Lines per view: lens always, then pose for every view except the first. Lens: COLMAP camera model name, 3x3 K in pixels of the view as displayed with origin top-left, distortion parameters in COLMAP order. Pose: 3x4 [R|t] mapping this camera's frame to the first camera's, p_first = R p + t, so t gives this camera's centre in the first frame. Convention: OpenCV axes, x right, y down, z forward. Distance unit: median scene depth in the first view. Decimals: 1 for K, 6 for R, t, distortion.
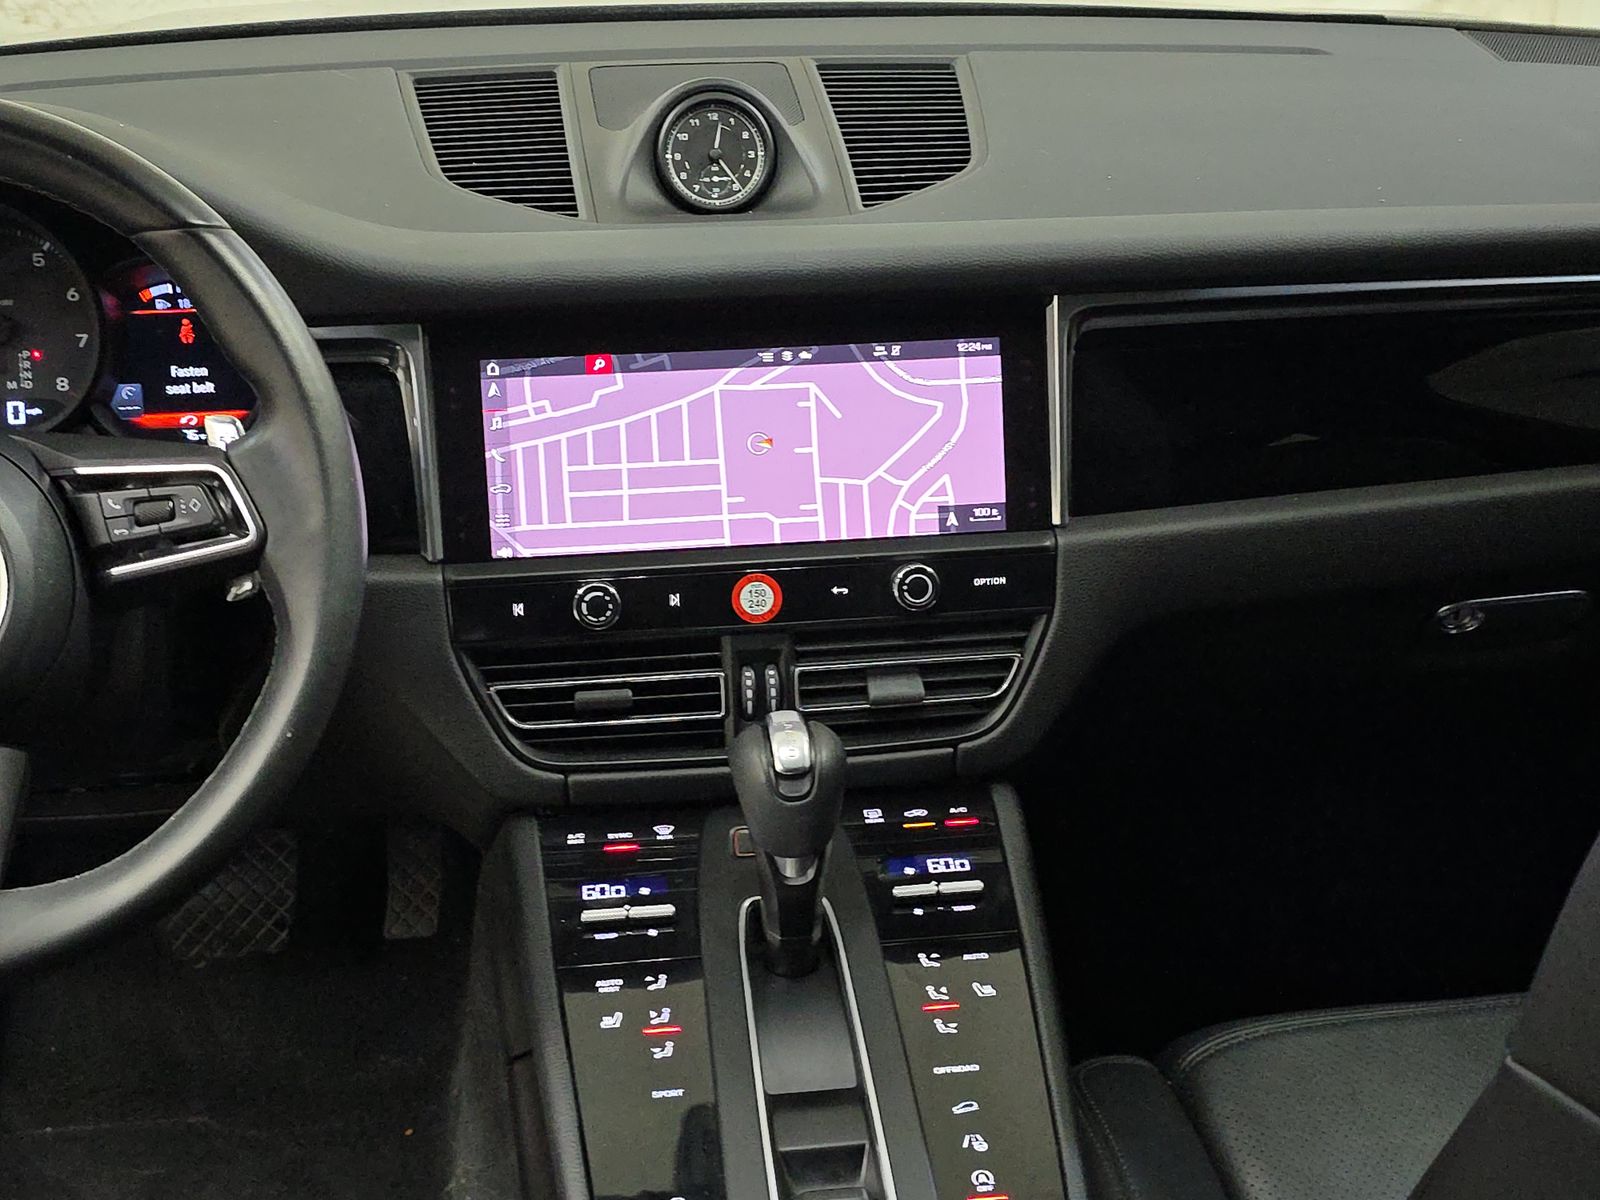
lens RADIAL K [[2072.1, 0, 800.0], [0, 2072.1, 600.0], [0, 0, 1]] dist [0.182650, -0.562905]
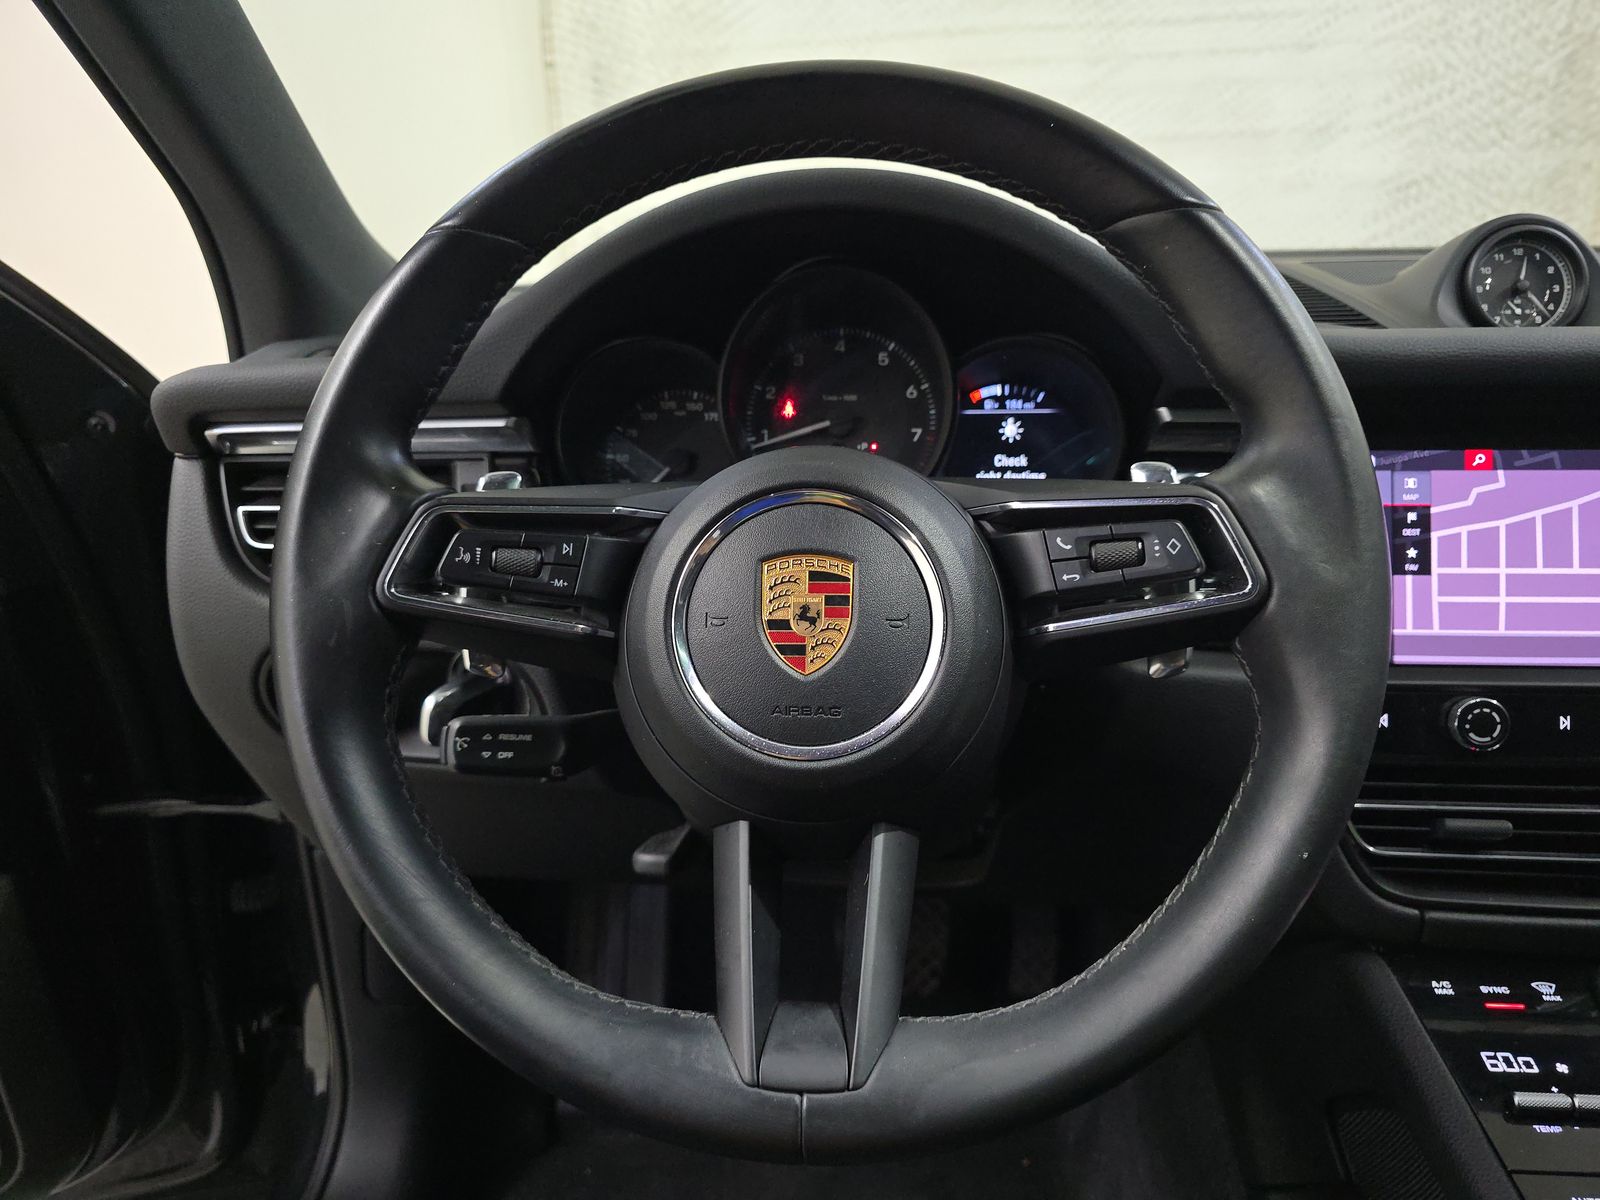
lens RADIAL K [[1070.9, 0, 800.0], [0, 1070.9, 600.0], [0, 0, 1]] dist [-0.007737, -0.003873]
pose [[0.975355, 0.052403, -0.214328, -0.283986], [-0.080233, 0.989123, -0.123281, 0.030339], [0.205536, 0.137439, 0.968951, 0.486742]]
